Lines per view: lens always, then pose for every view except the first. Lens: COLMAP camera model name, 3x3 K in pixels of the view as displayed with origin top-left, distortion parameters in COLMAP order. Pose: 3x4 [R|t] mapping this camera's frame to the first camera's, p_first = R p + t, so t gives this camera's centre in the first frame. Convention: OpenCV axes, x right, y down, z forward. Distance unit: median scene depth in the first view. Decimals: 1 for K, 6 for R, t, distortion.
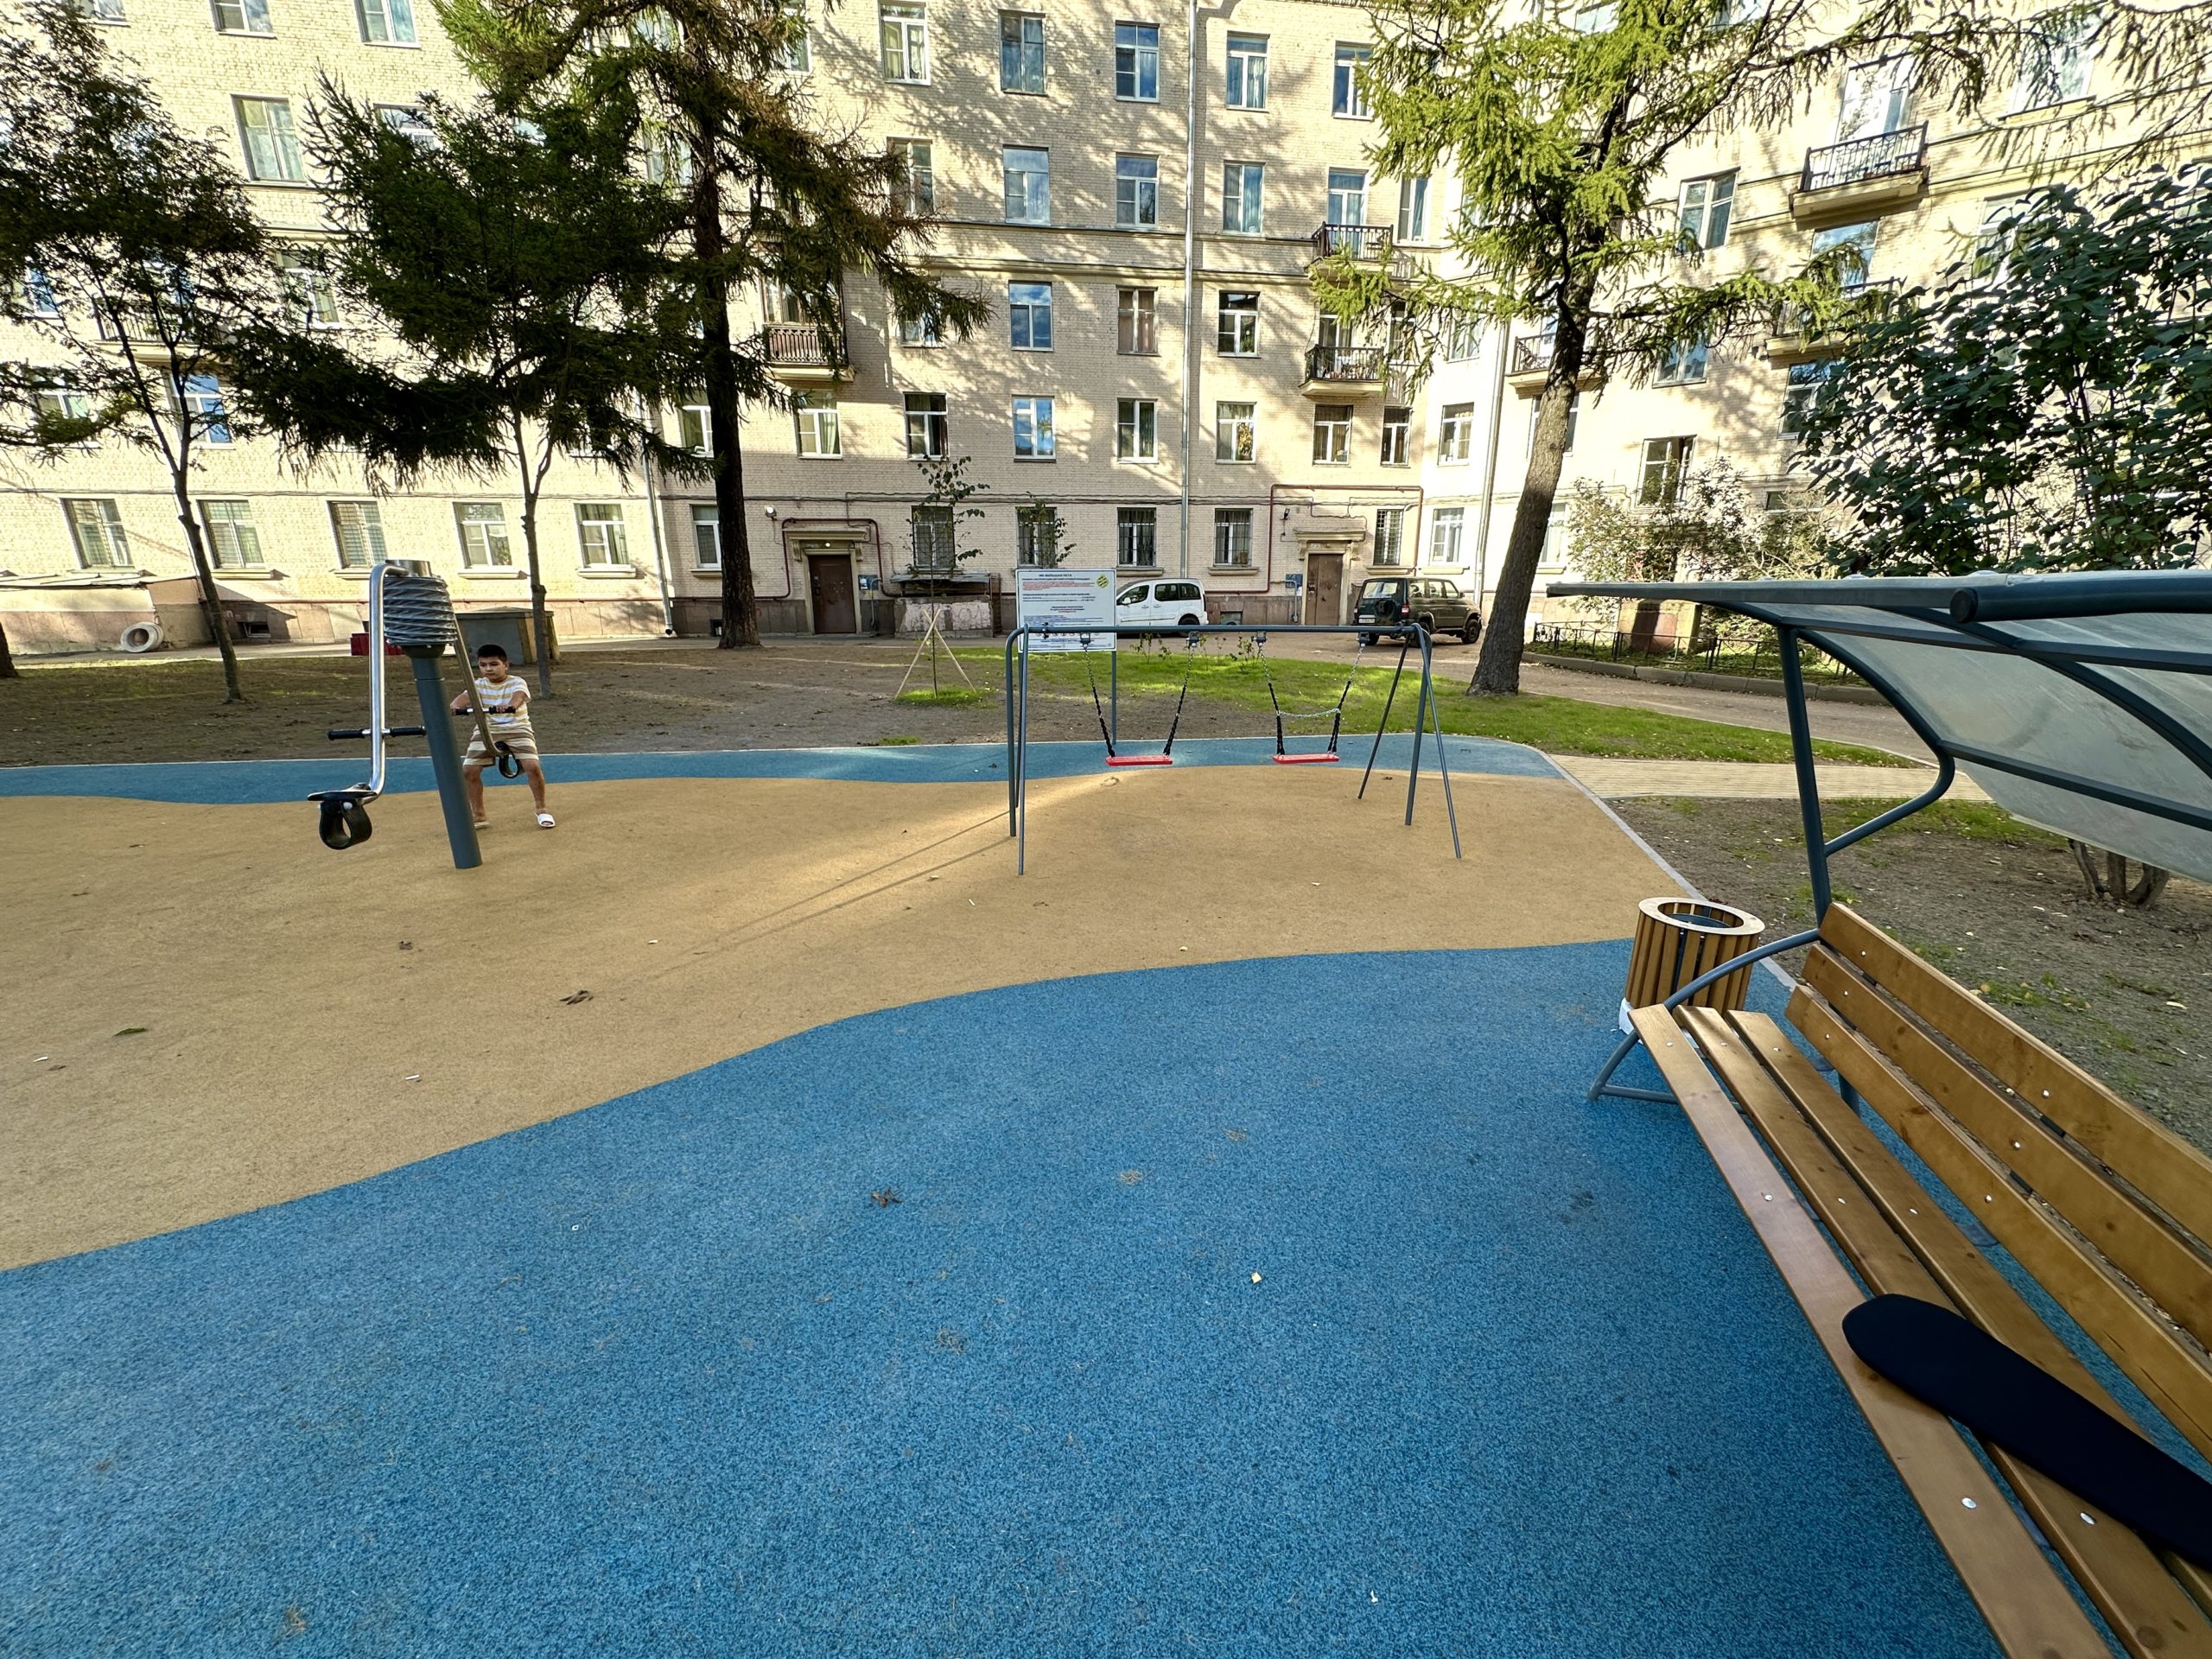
lens RADIAL K [[876.2, 0, 1106.0], [0, 876.2, 829.5], [0, 0, 1]] dist [-0.009706, -0.000301]
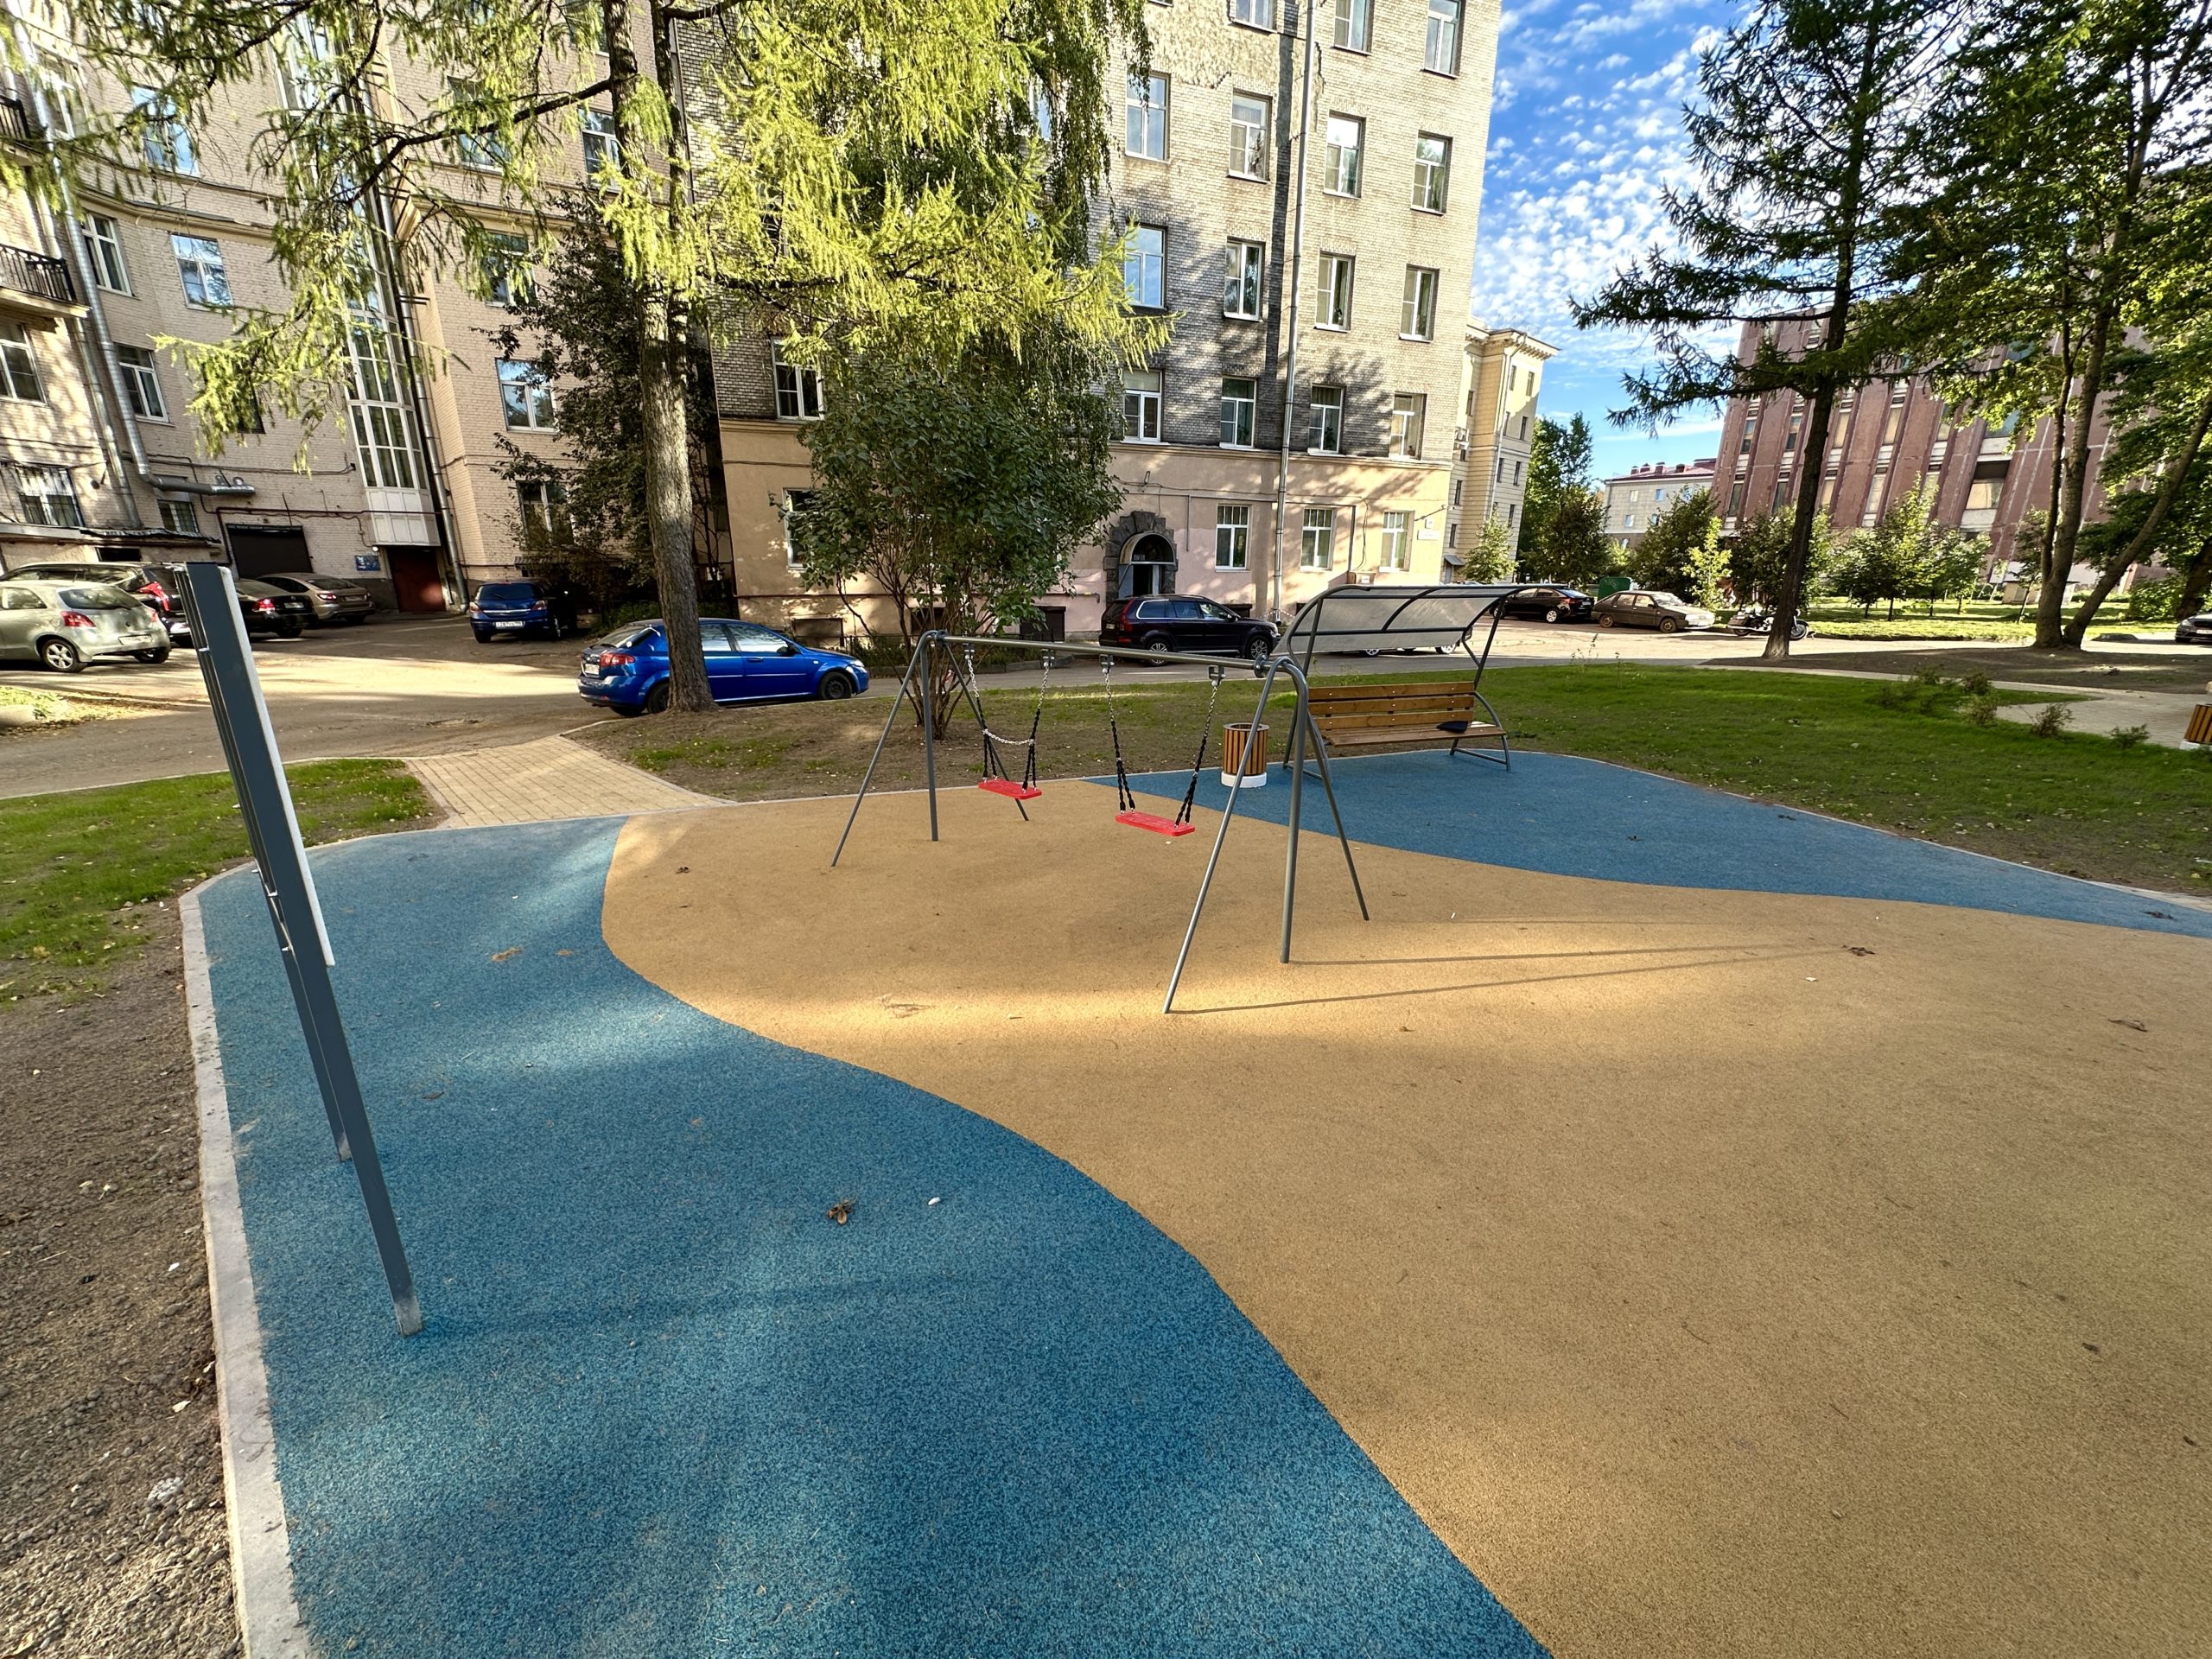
lens RADIAL K [[876.2, 0, 1106.0], [0, 876.2, 829.5], [0, 0, 1]] dist [-0.009706, -0.000301]
pose [[-0.590707, -0.233349, 0.772408, -0.864836], [0.213126, 0.878151, 0.428285, -0.666510], [-0.778231, 0.417611, -0.468997, 2.251559]]
